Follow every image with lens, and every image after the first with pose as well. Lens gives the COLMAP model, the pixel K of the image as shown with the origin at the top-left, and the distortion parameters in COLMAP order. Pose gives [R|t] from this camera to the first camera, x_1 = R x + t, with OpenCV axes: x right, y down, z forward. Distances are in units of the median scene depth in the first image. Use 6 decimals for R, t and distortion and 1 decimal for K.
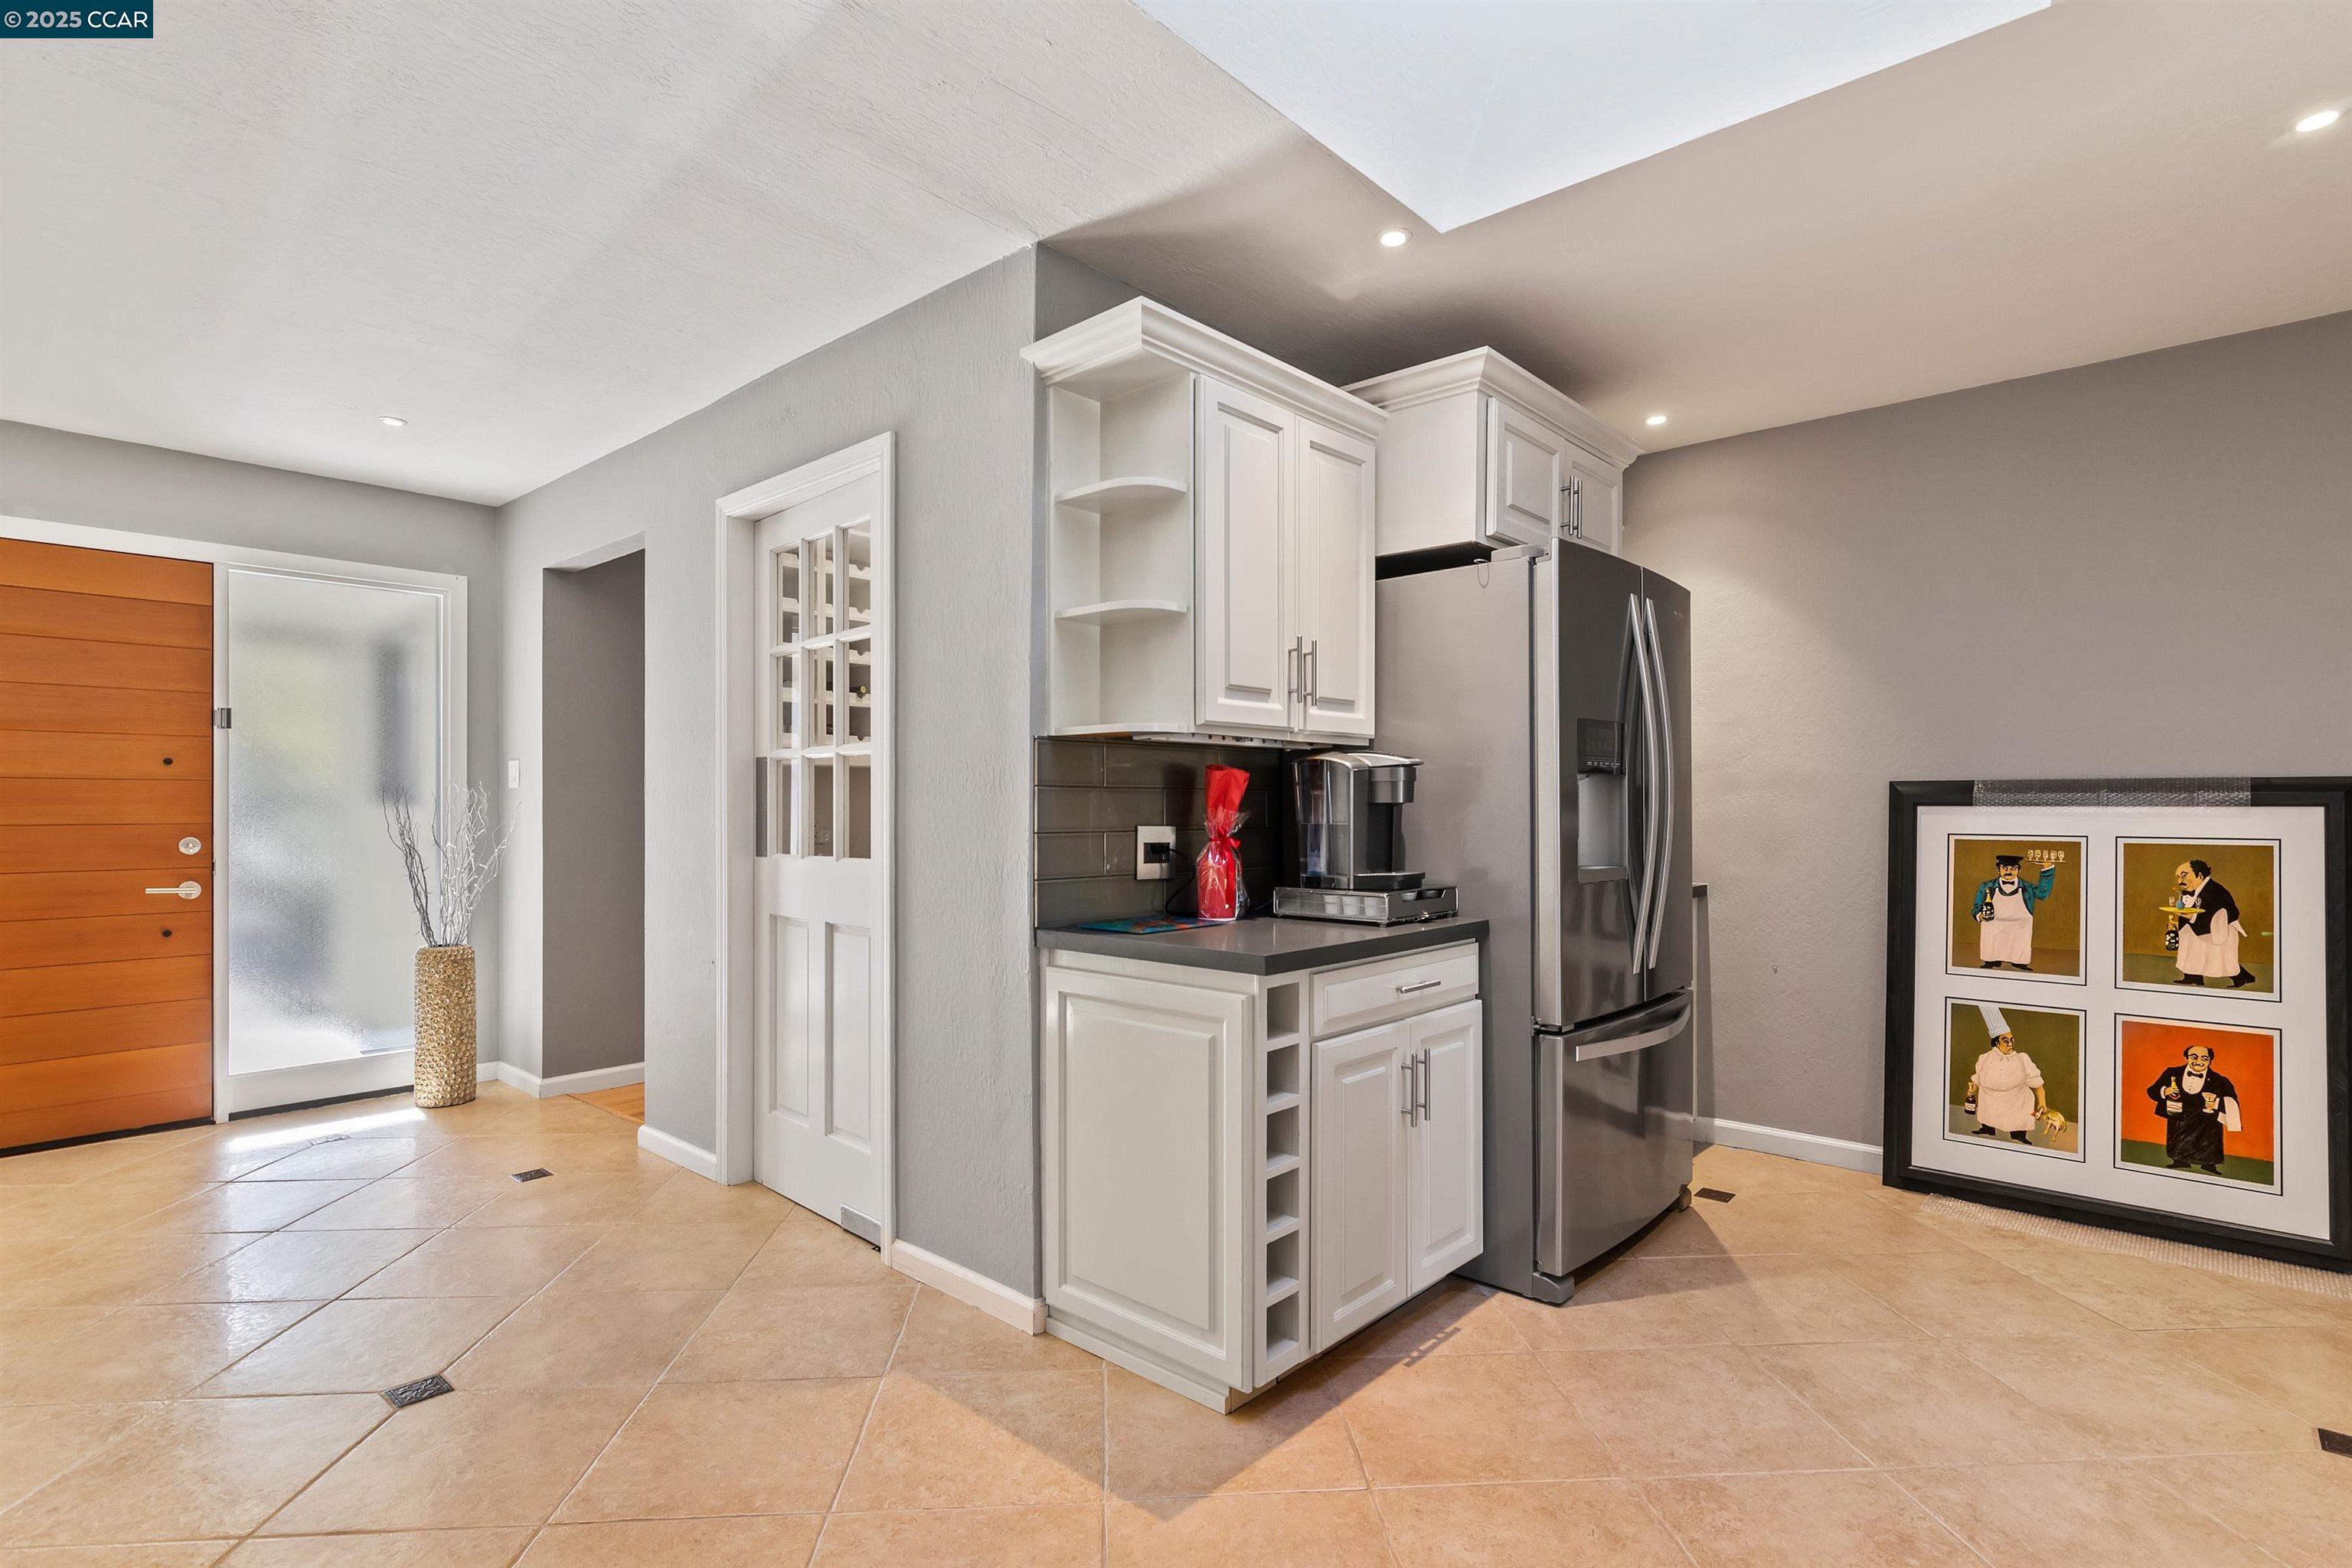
lens RADIAL K [[1139.5, 0, 1188.5], [0, 1139.5, 808.7], [0, 0, 1]] dist [0.000344, 0.000134]
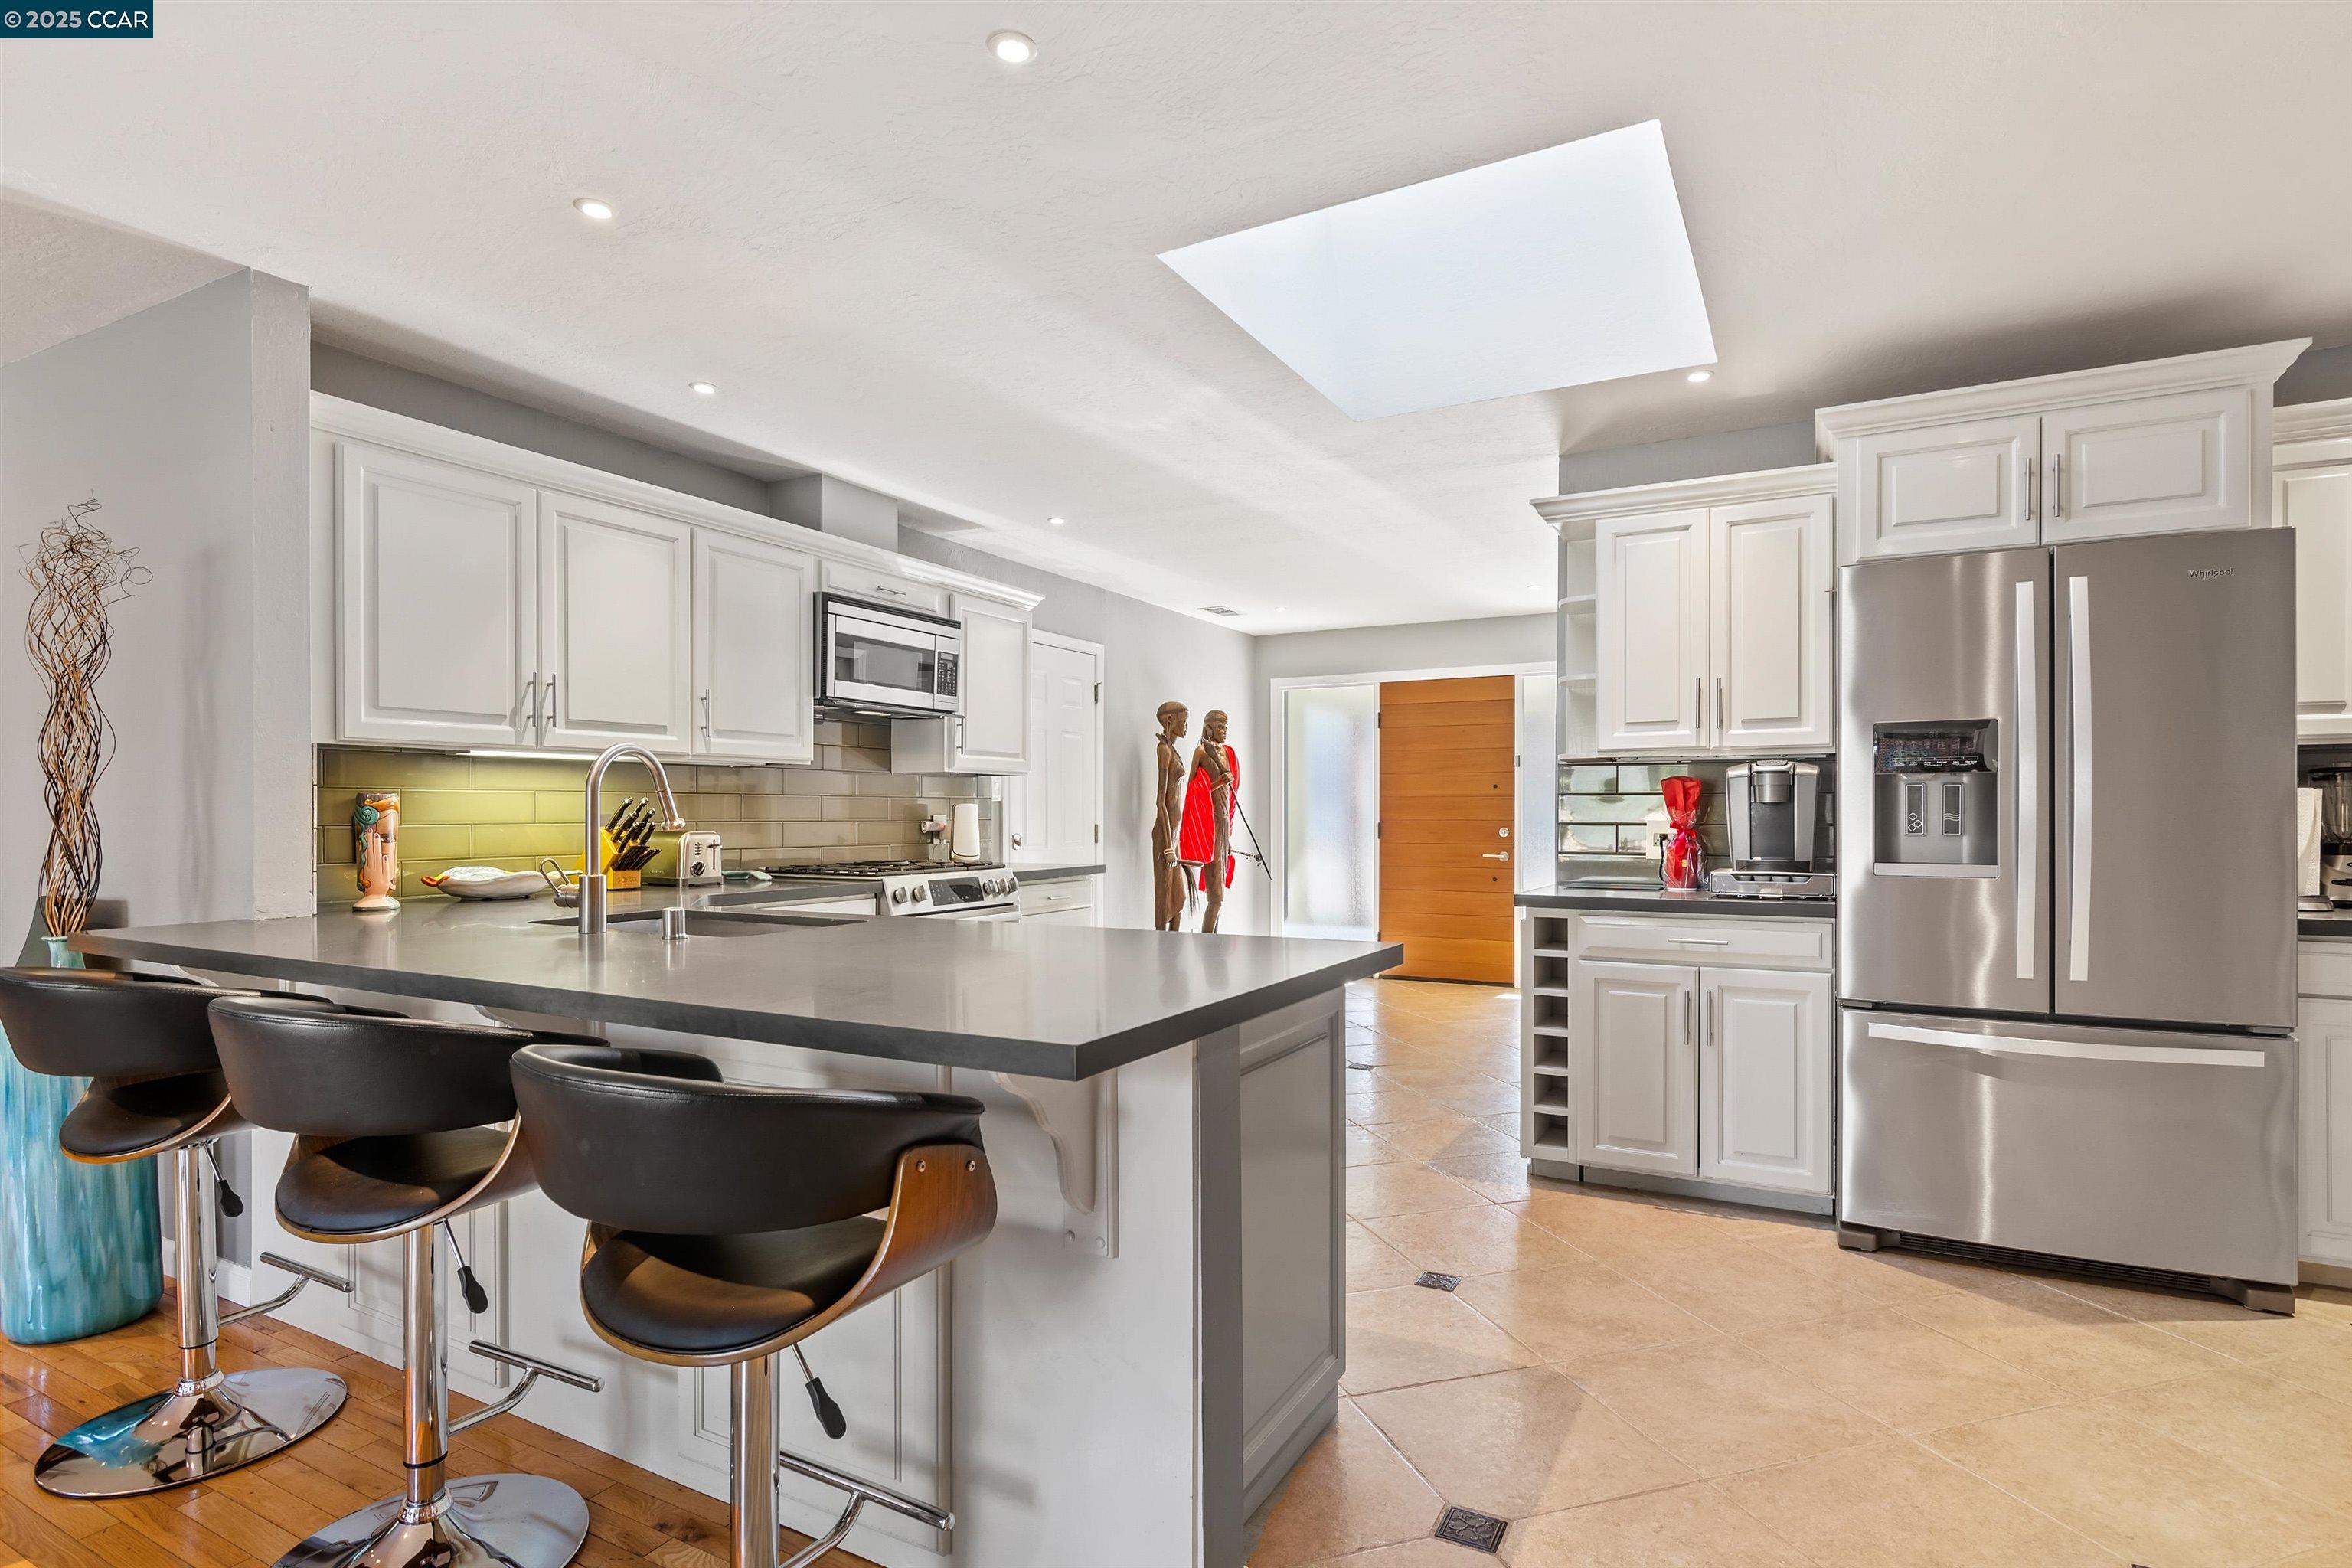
lens RADIAL K [[1191.2, 0, 1175.2], [0, 1191.2, 812.6], [0, 0, 1]] dist [-0.000708, -0.000006]
pose [[0.225529, -0.001211, -0.974236, 1.140473], [-0.003027, 0.999994, -0.001944, 0.008623], [0.974232, 0.003387, 0.225524, 0.077662]]
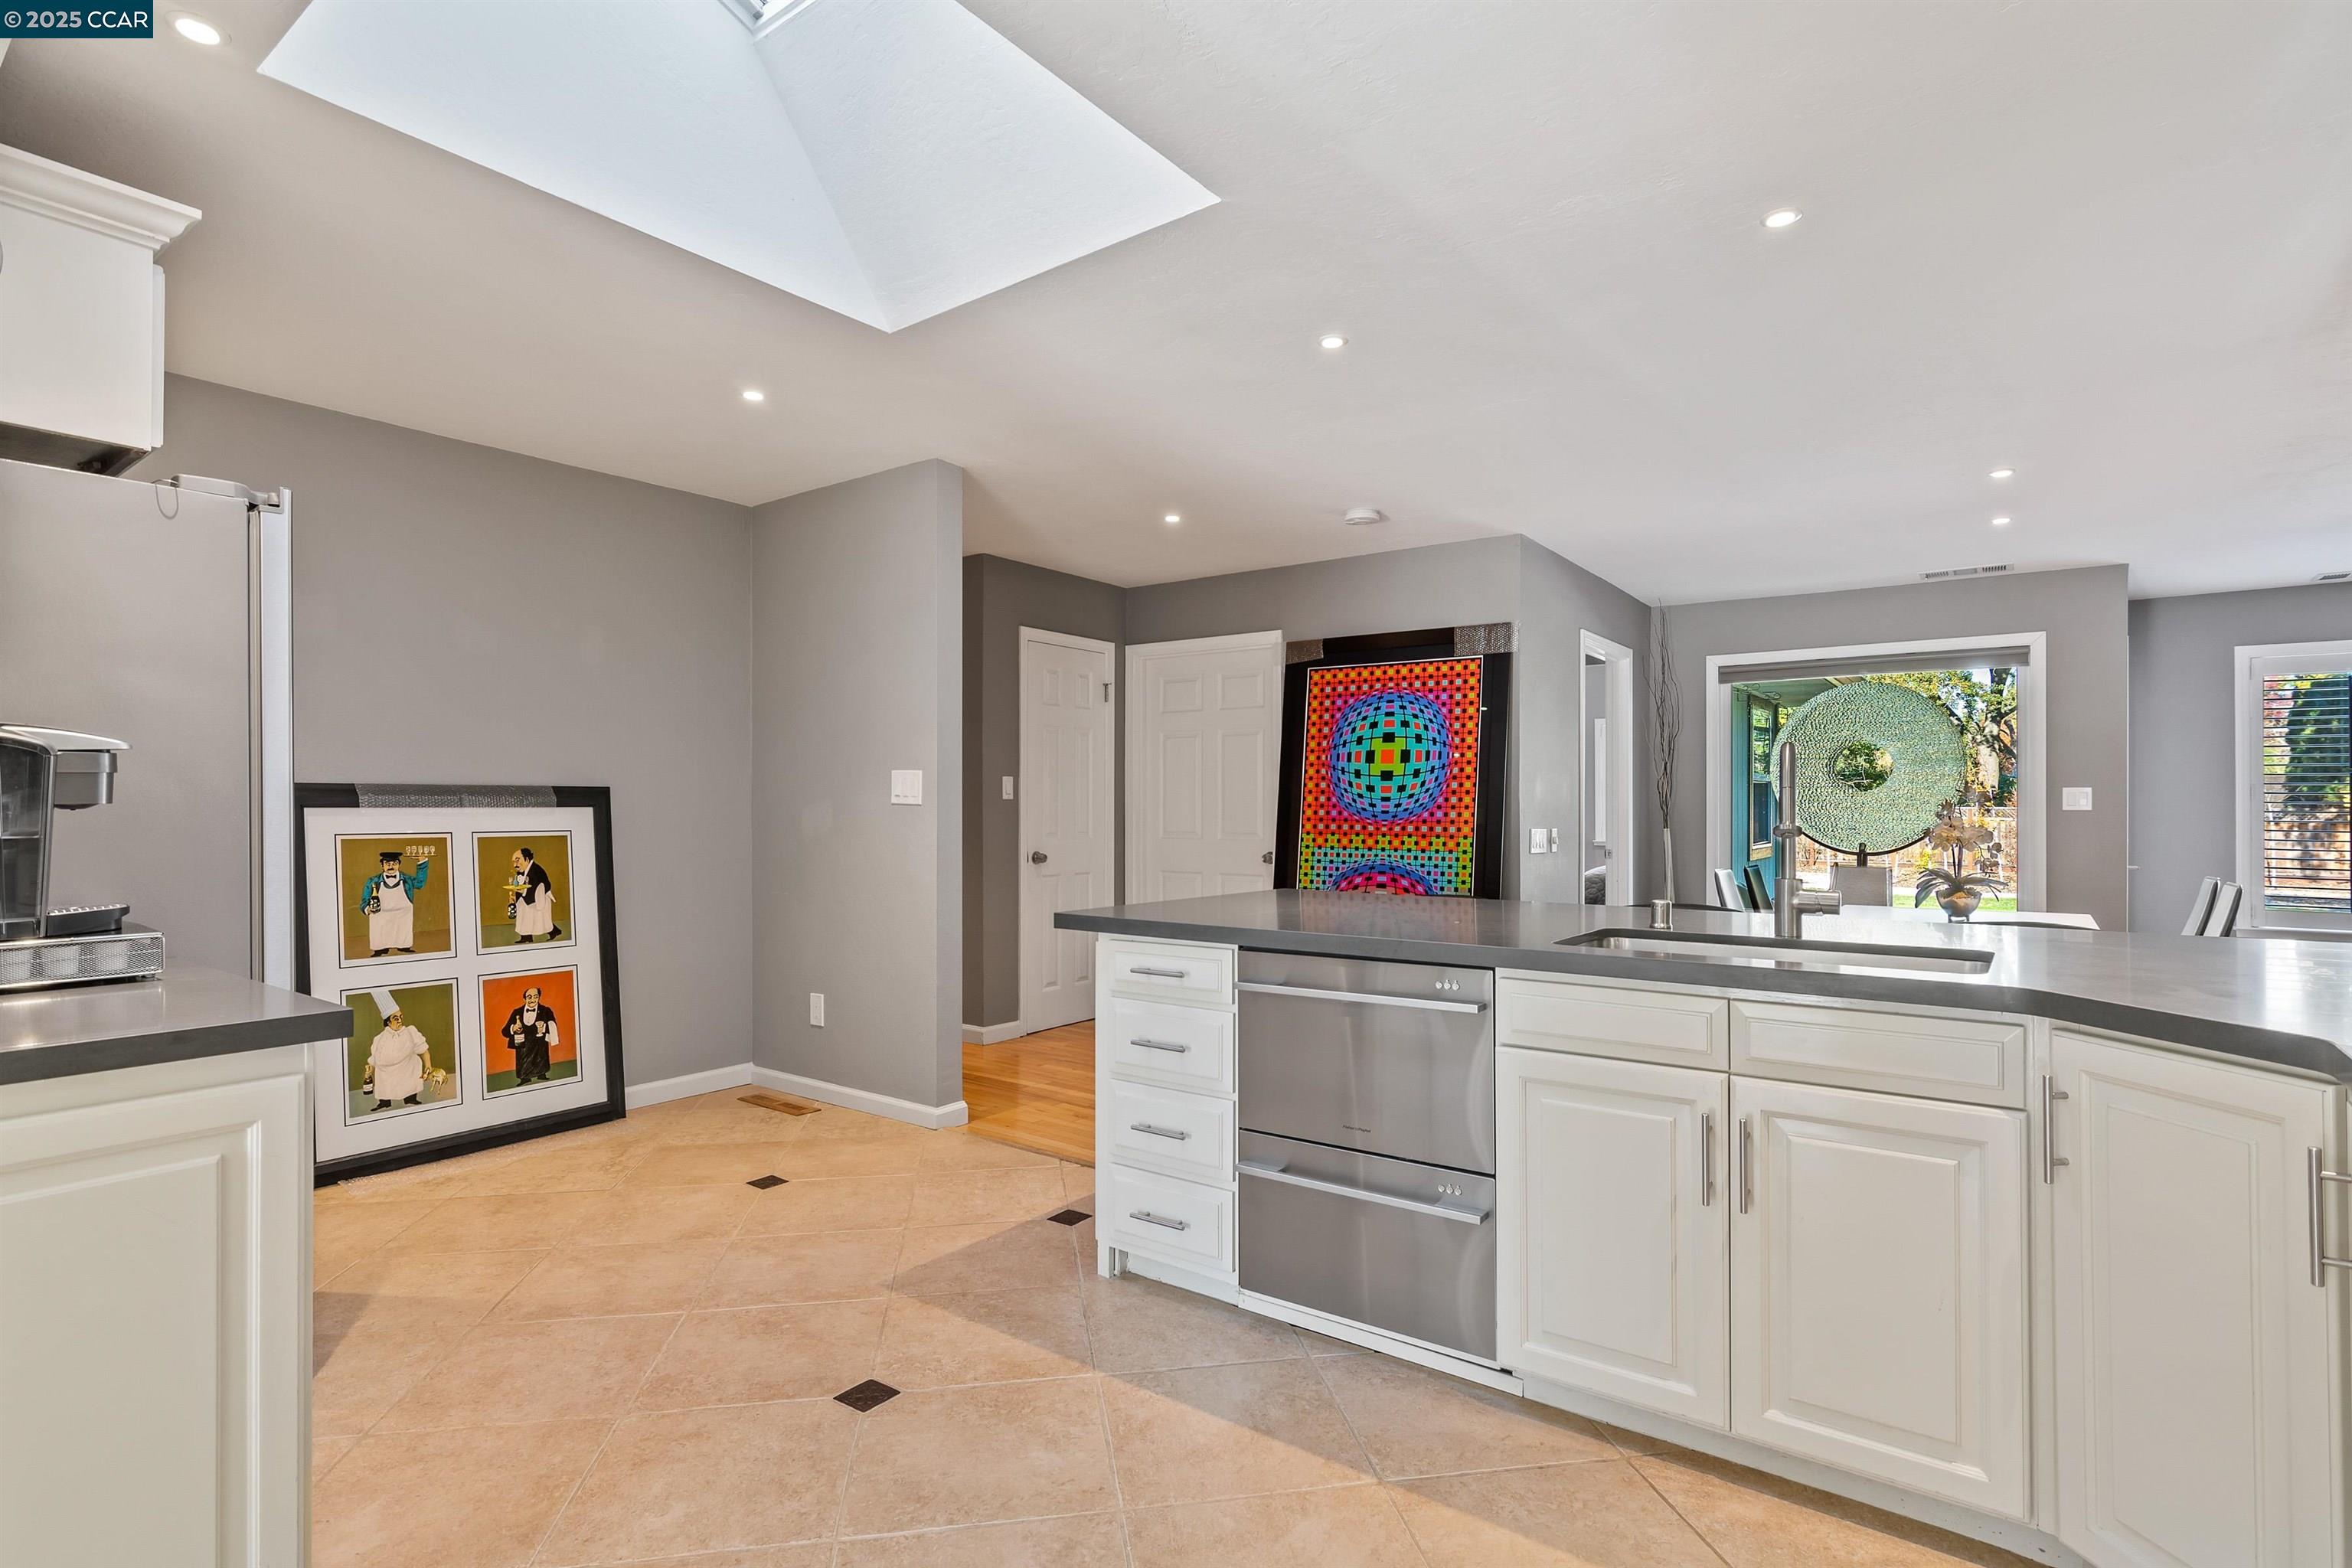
lens RADIAL K [[1139.5, 0, 1188.5], [0, 1139.5, 808.7], [0, 0, 1]] dist [0.000344, 0.000134]
pose [[-0.095644, -0.003509, 0.995409, -0.494486], [0.005758, 0.999975, 0.004079, -0.001287], [-0.995399, 0.006121, -0.095621, 0.359642]]
